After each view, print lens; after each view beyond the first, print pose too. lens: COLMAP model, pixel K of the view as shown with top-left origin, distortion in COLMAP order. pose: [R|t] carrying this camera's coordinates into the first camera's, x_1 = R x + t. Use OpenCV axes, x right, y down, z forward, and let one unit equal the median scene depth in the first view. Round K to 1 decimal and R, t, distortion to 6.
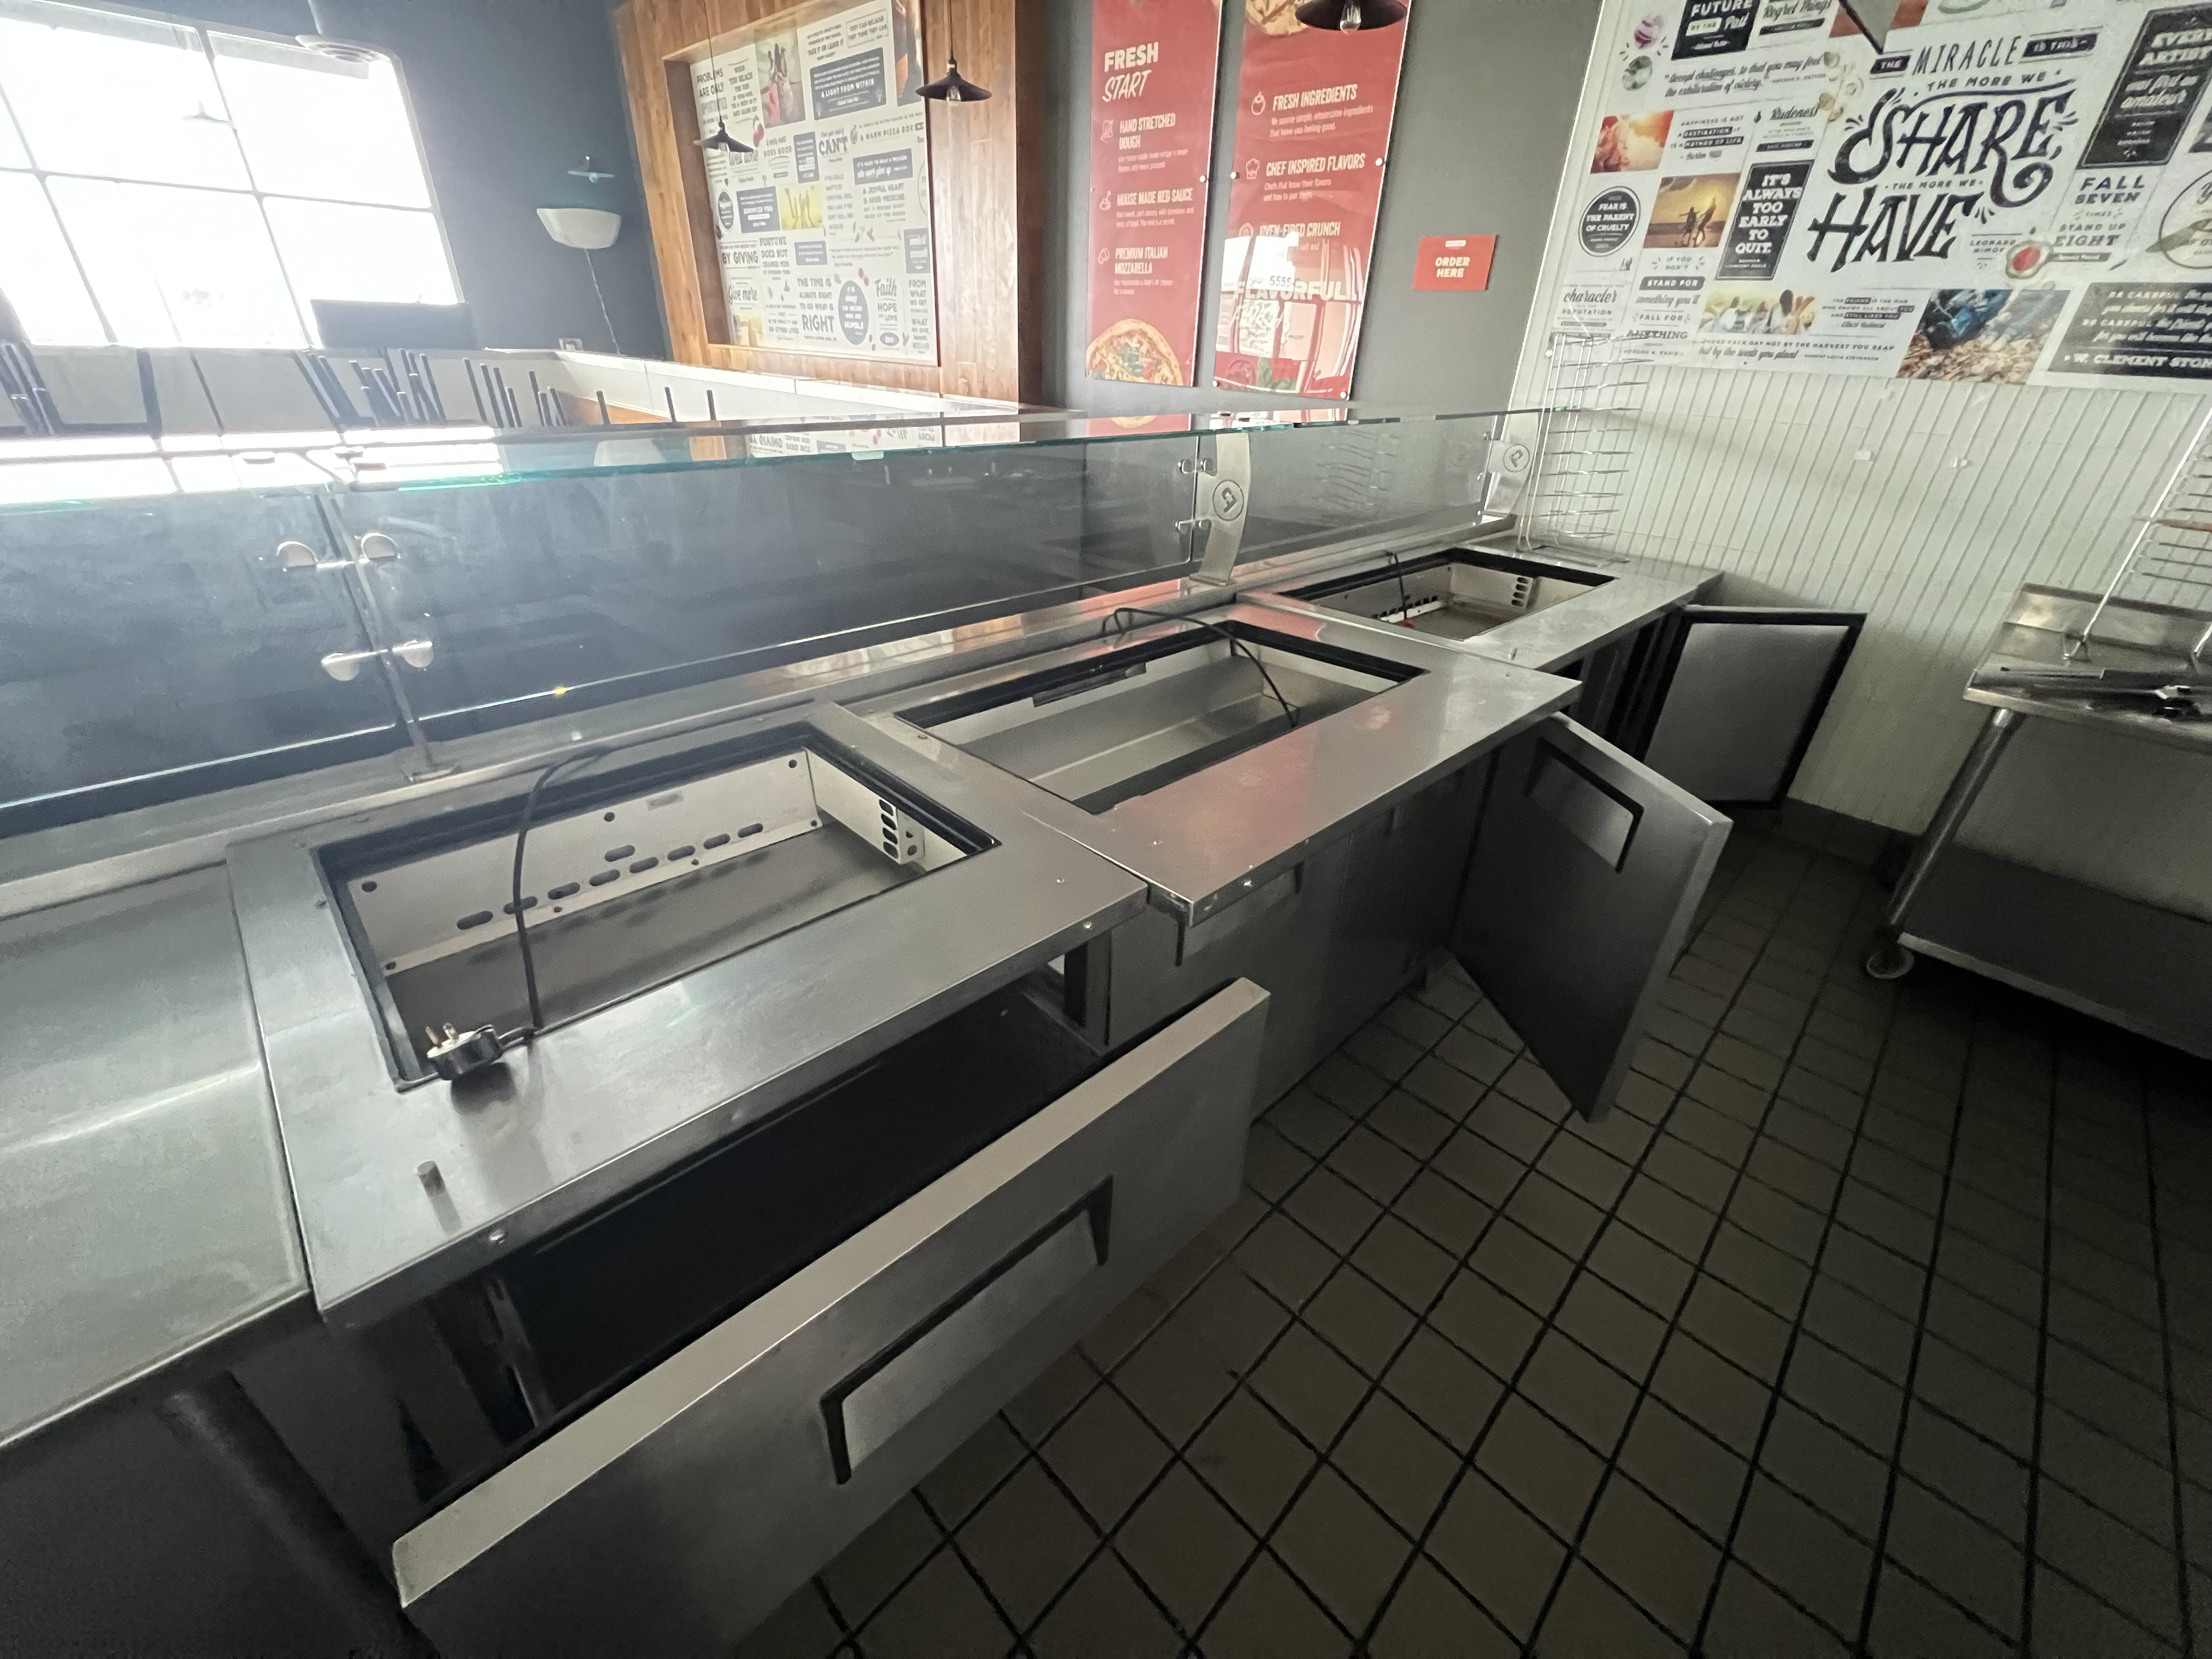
lens RADIAL K [[884.3, 0, 1110.4], [0, 884.3, 826.6], [0, 0, 1]] dist [-0.001952, -0.000274]
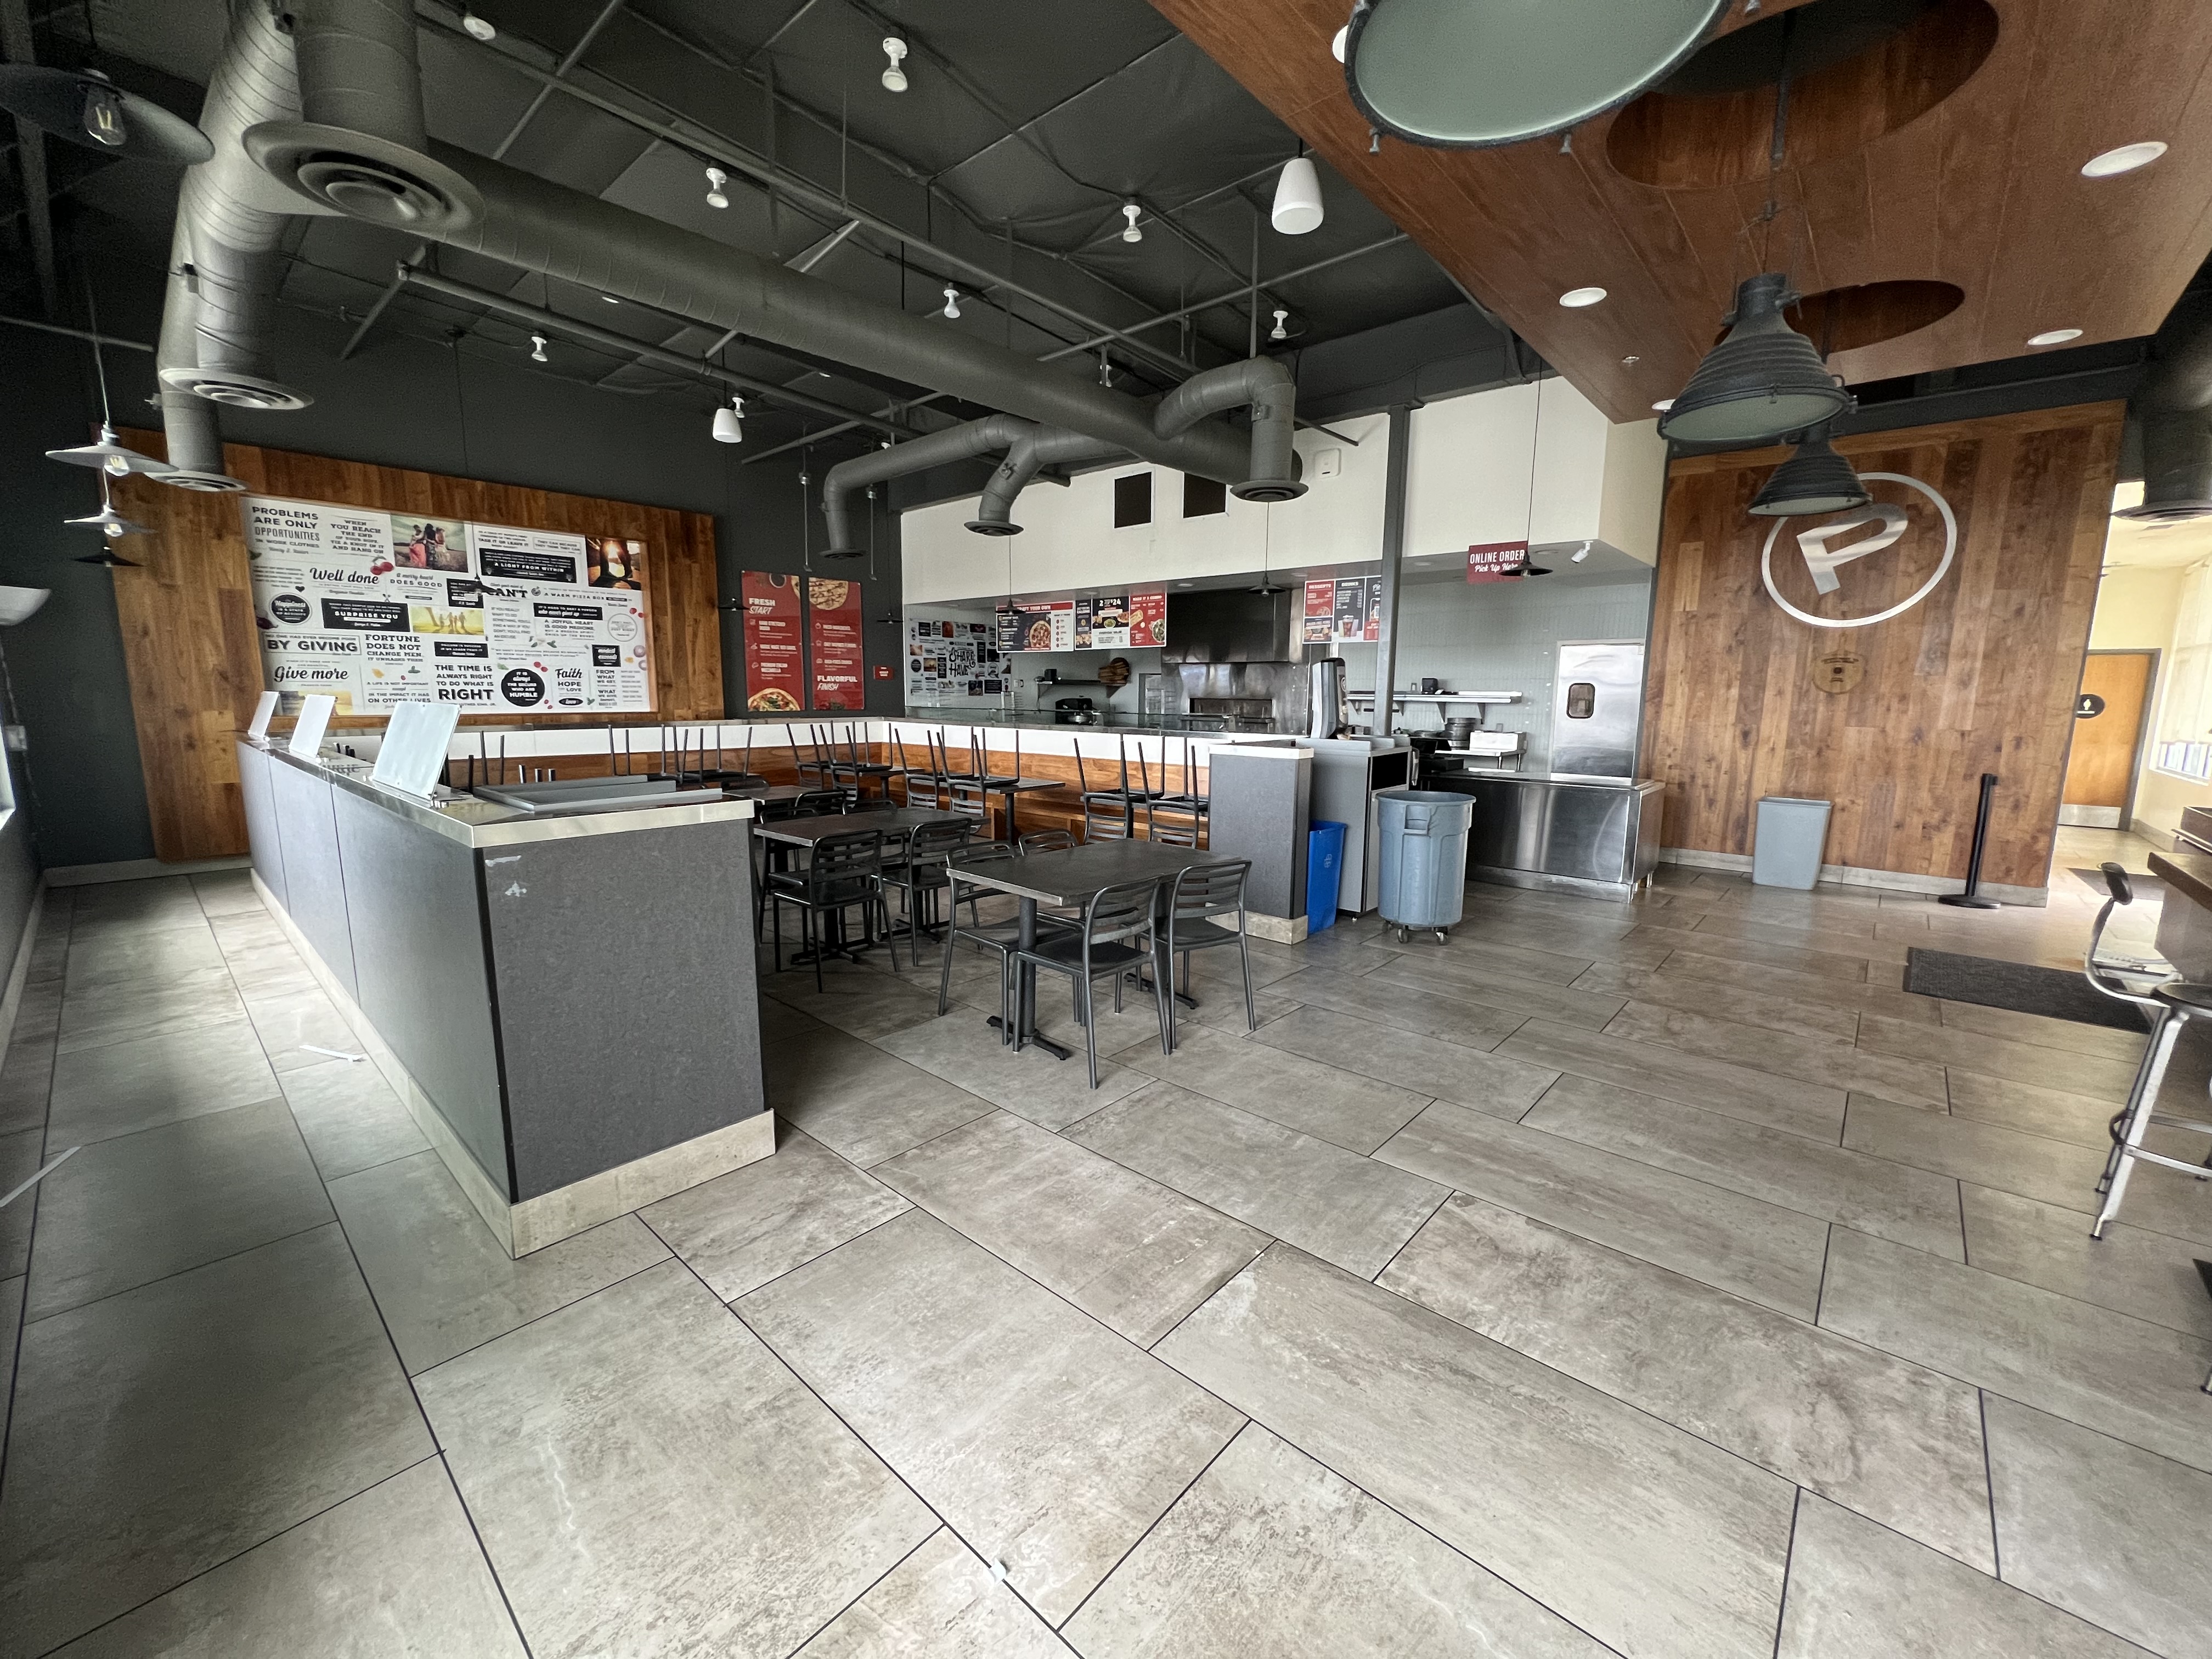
lens RADIAL K [[890.4, 0, 1104.6], [0, 890.4, 828.0], [0, 0, 1]] dist [-0.002929, -0.000224]
pose [[-0.055293, -0.190492, 0.980130, -3.998093], [0.478426, 0.856552, 0.193464, -0.442450], [-0.876386, 0.479617, 0.043775, 0.429696]]
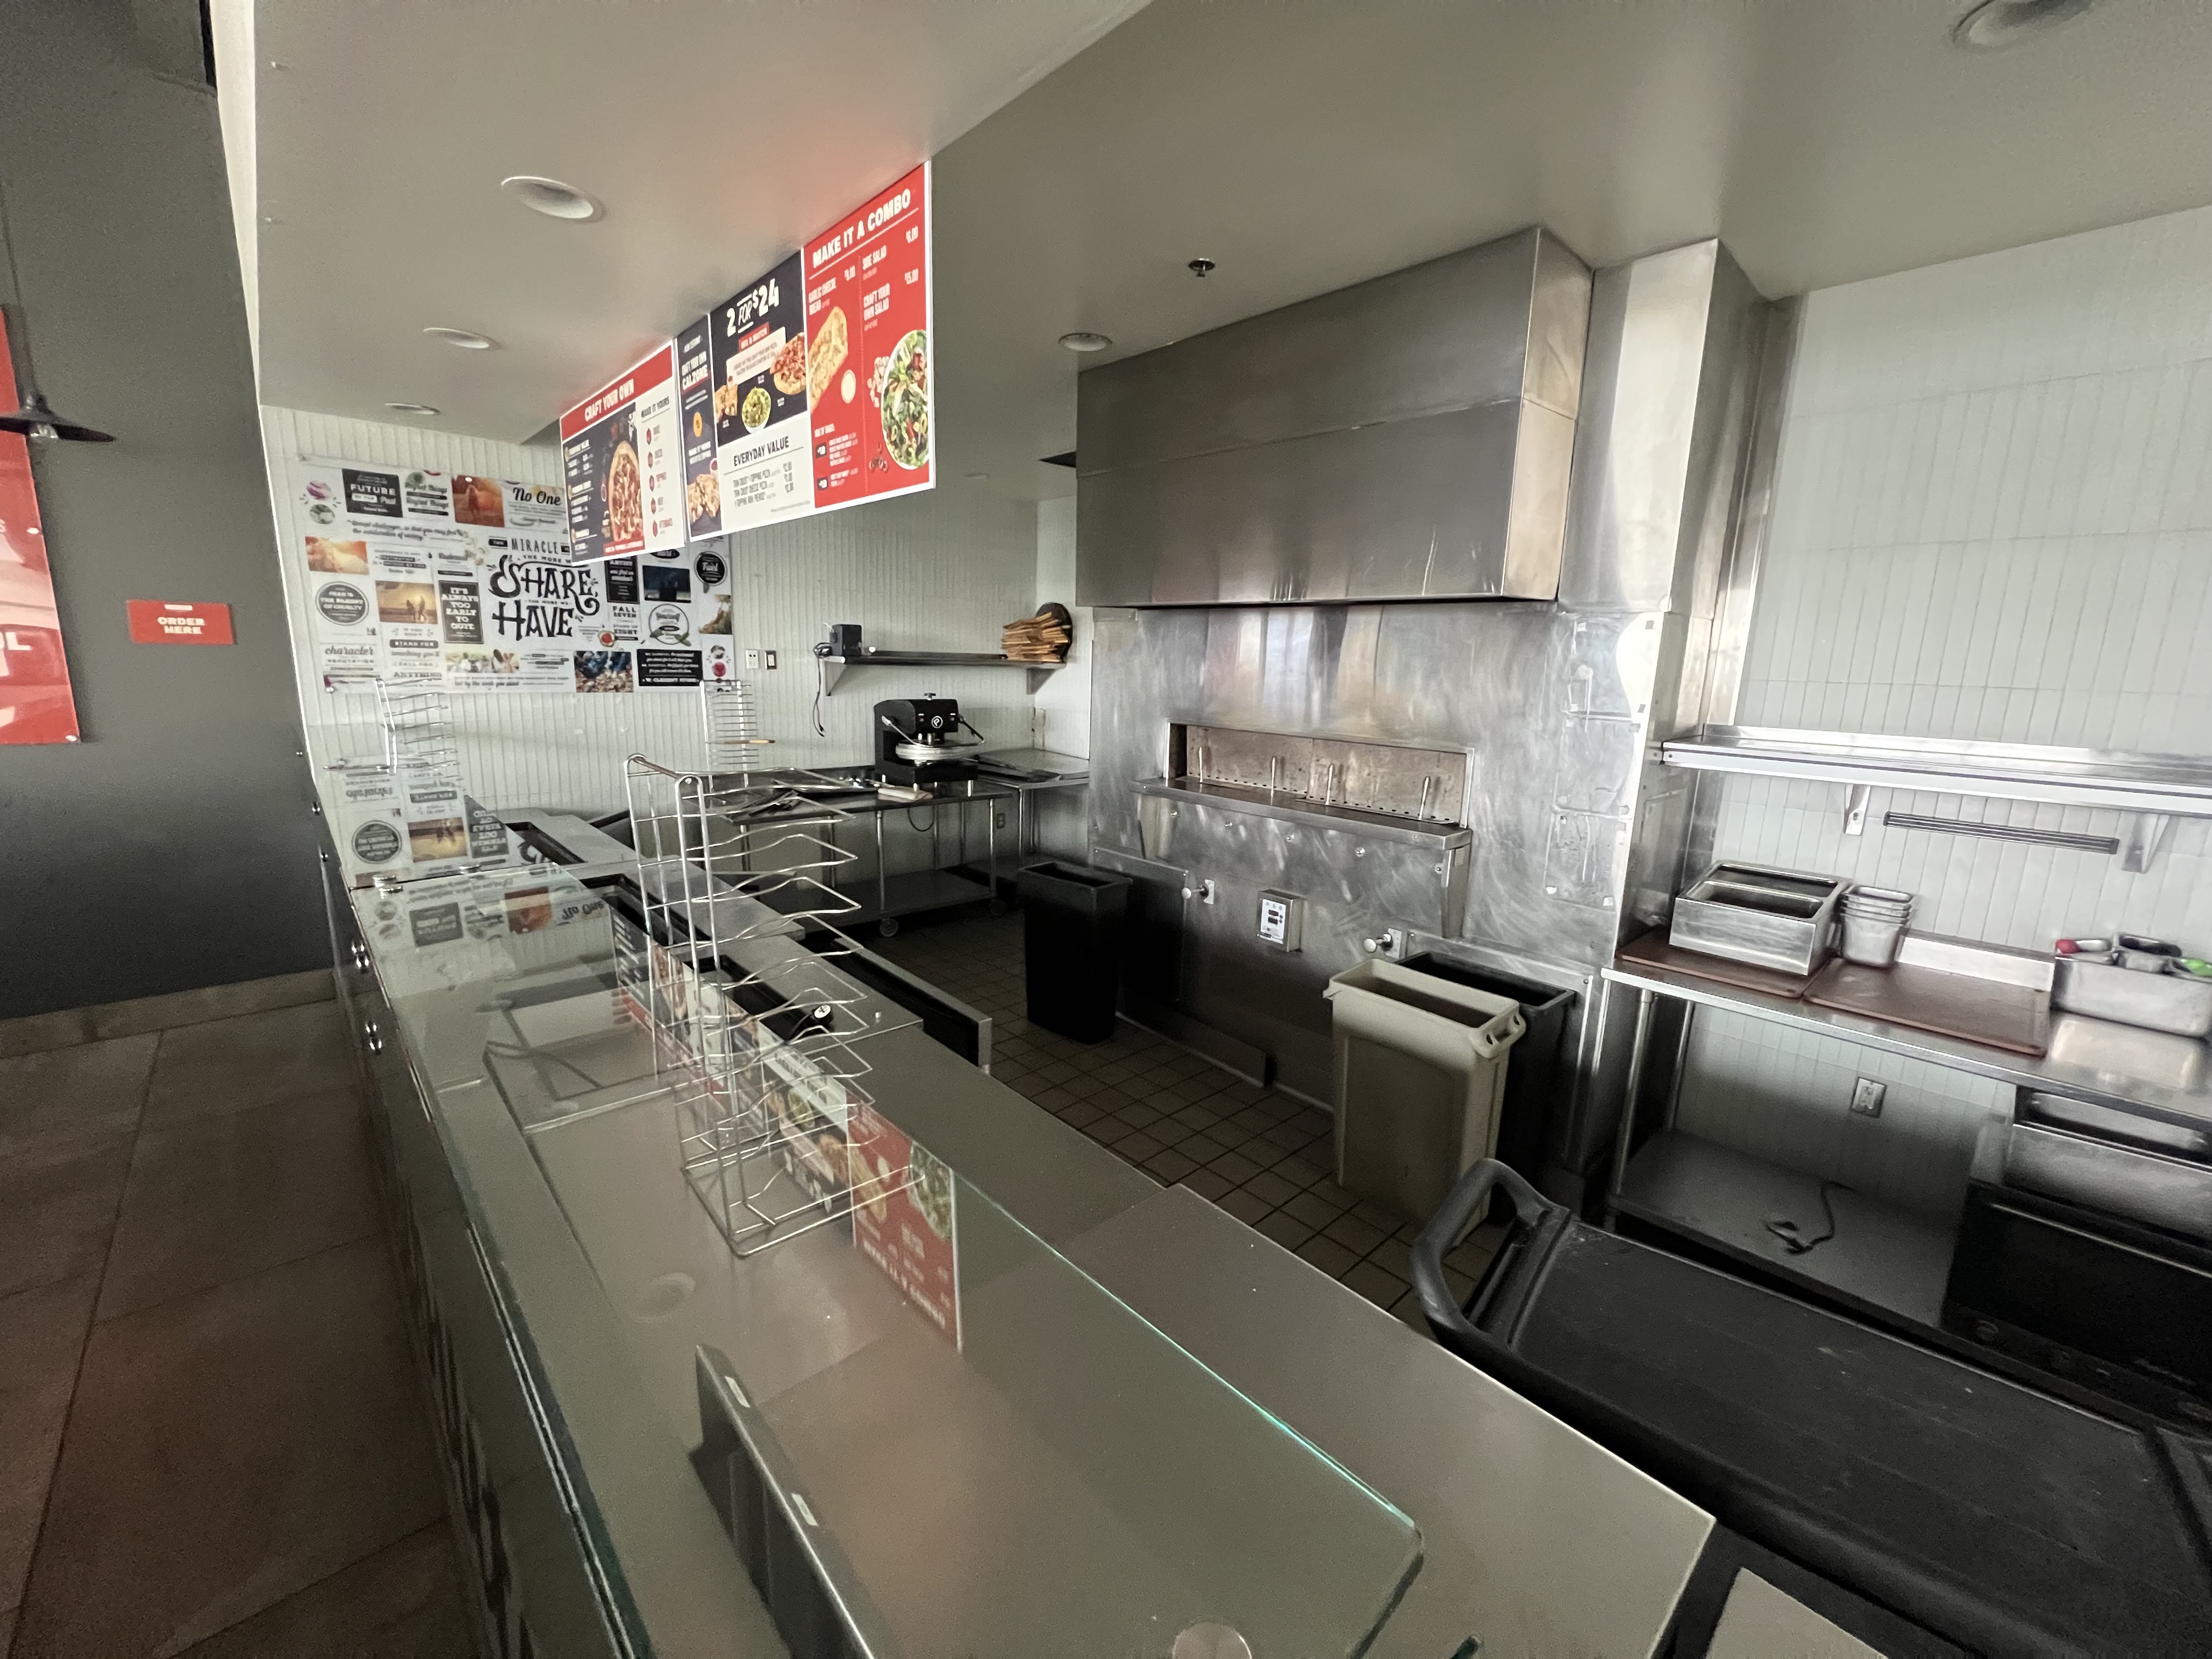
lens RADIAL K [[884.3, 0, 1100.8], [0, 884.3, 825.4], [0, 0, 1]] dist [-0.001952, -0.000274]
pose [[0.036568, -0.224102, 0.973879, -0.867824], [0.463839, 0.867004, 0.182092, -0.090652], [-0.885165, 0.445064, 0.135652, -0.089242]]
